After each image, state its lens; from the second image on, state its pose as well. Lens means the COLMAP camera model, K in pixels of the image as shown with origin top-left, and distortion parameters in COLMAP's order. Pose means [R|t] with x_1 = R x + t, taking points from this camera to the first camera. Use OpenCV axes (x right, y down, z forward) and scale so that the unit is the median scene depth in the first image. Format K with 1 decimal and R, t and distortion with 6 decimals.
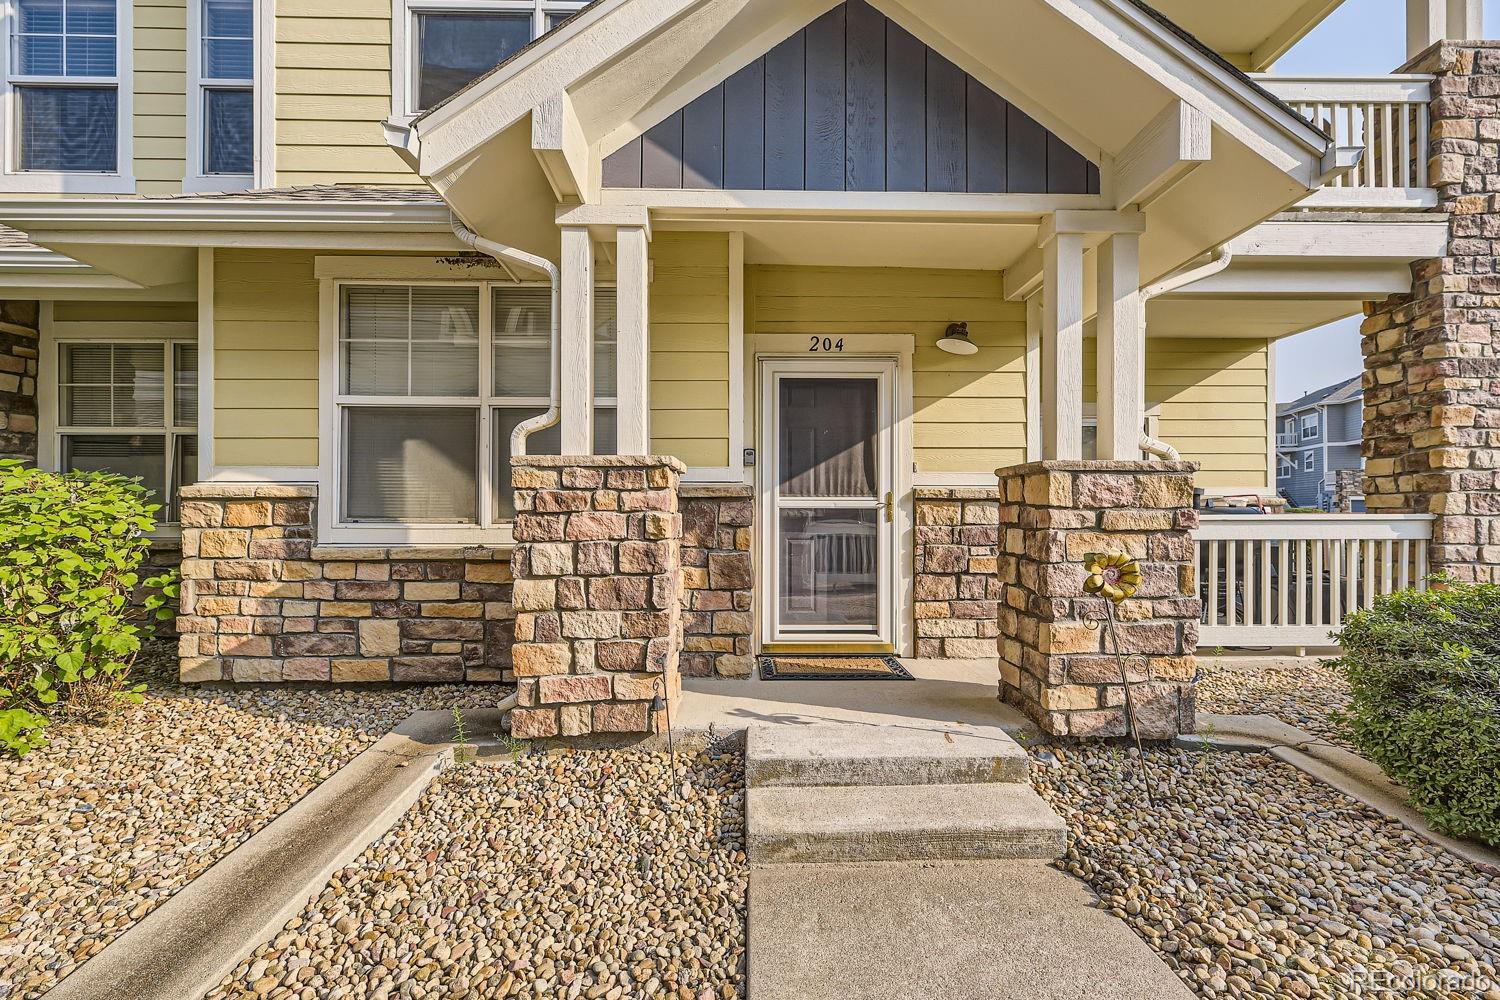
lens RADIAL K [[601.6, 0, 751.2], [0, 601.6, 513.1], [0, 0, 1]] dist [0.001747, 0.000276]
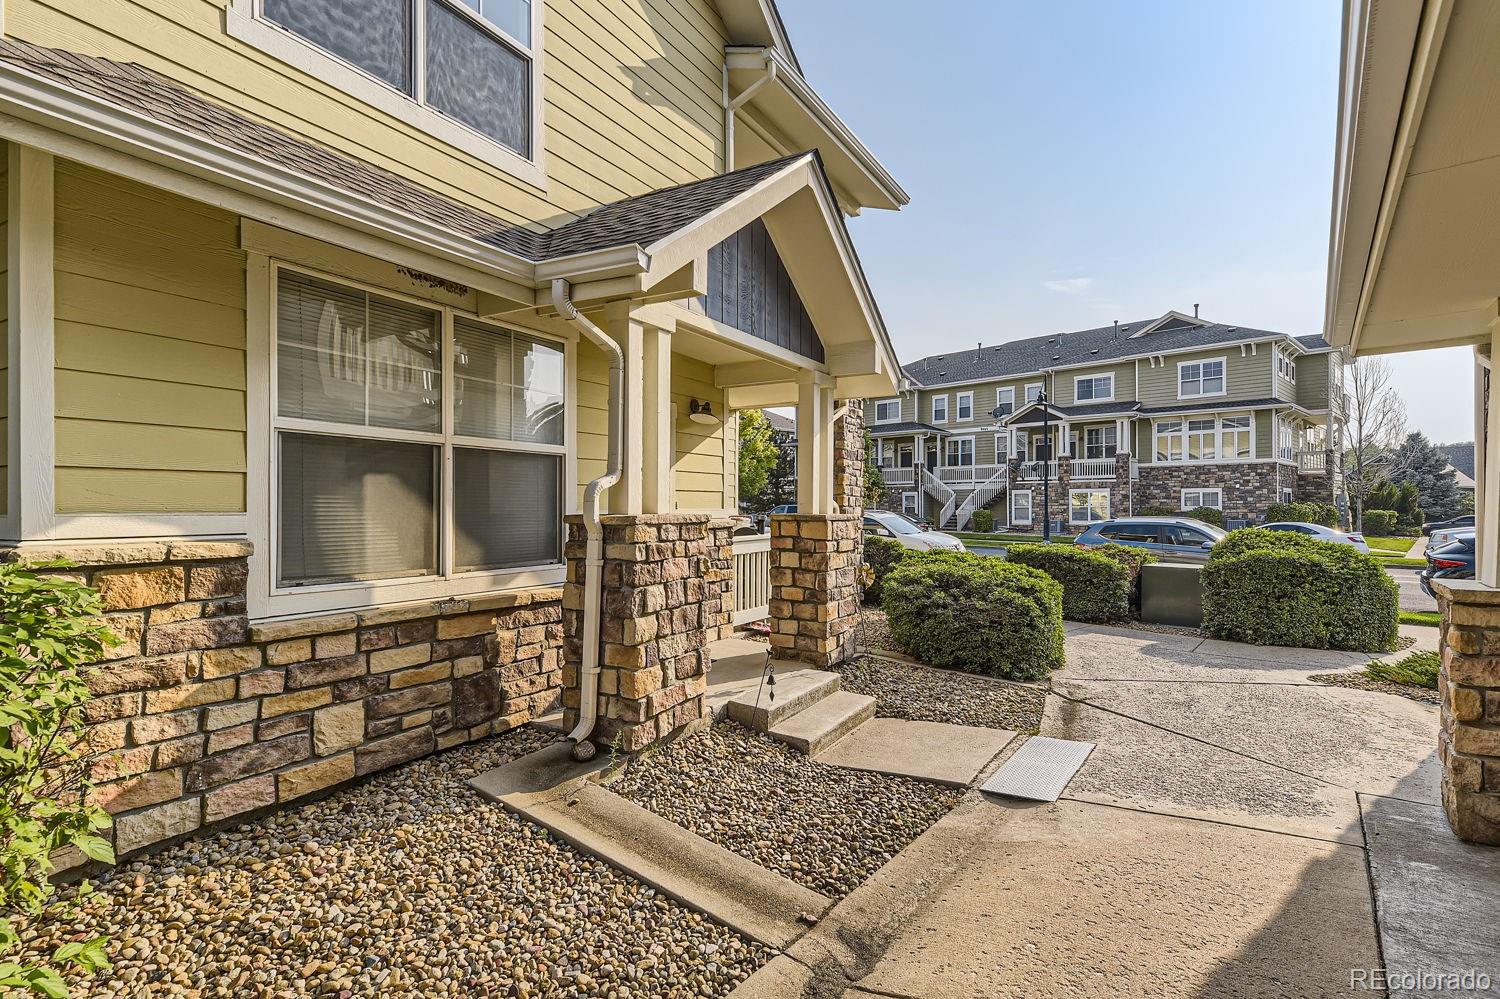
lens RADIAL K [[733.0, 0, 751.8], [0, 733.0, 509.1], [0, 0, 1]] dist [0.004564, 0.000602]
pose [[0.524135, -0.002486, 0.851631, -1.161951], [-0.003171, 0.999983, 0.004871, -0.088993], [-0.851629, -0.005254, 0.524119, 0.027948]]
